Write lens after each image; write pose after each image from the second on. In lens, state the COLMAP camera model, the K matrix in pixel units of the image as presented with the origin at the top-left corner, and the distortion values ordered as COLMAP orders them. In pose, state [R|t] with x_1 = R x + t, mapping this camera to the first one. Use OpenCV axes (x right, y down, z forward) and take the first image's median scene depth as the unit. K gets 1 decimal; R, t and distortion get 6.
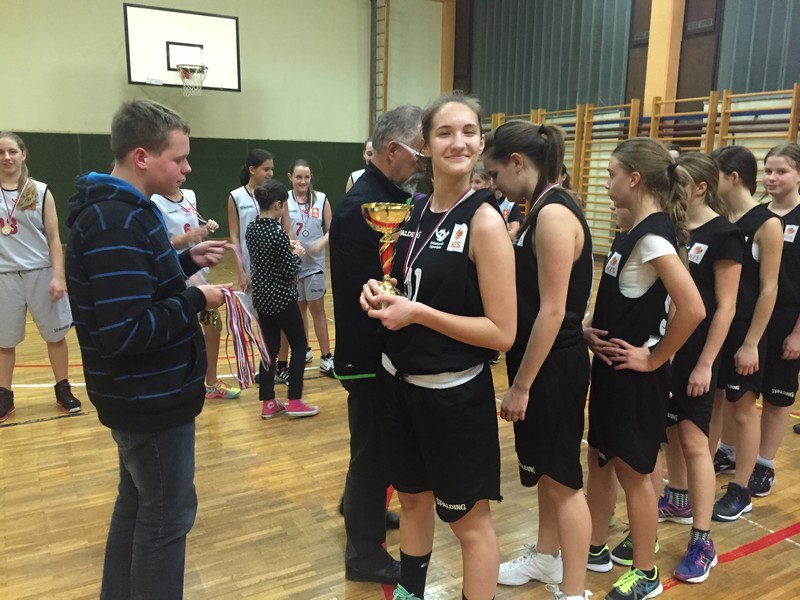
lens RADIAL K [[690.0, 0, 393.6], [0, 690.0, 303.0], [0, 0, 1]] dist [0.077767, -0.101029]
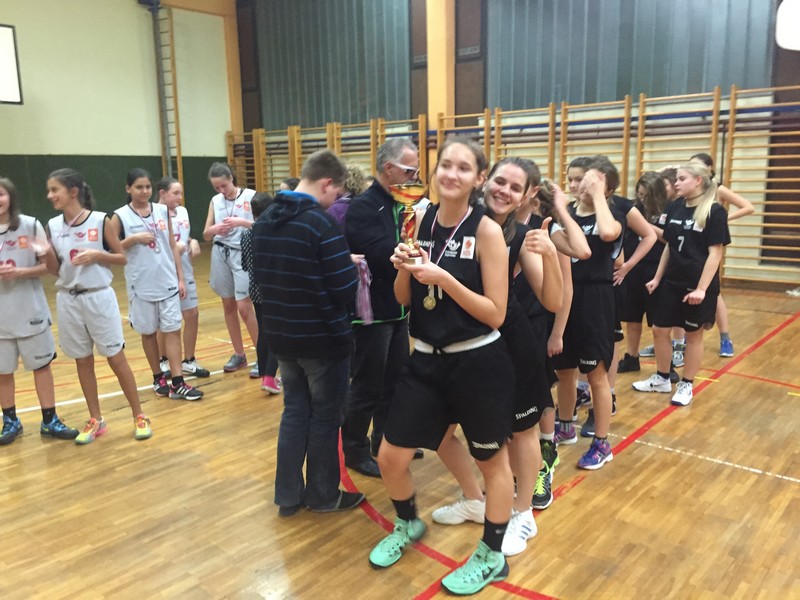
lens RADIAL K [[690.0, 0, 362.6], [0, 690.0, 317.8], [0, 0, 1]] dist [0.077767, -0.101029]
pose [[0.949746, -0.096502, 0.297774, -0.126615], [0.091622, 0.995332, 0.030338, -0.002957], [-0.299311, -0.001530, 0.954154, -0.067125]]
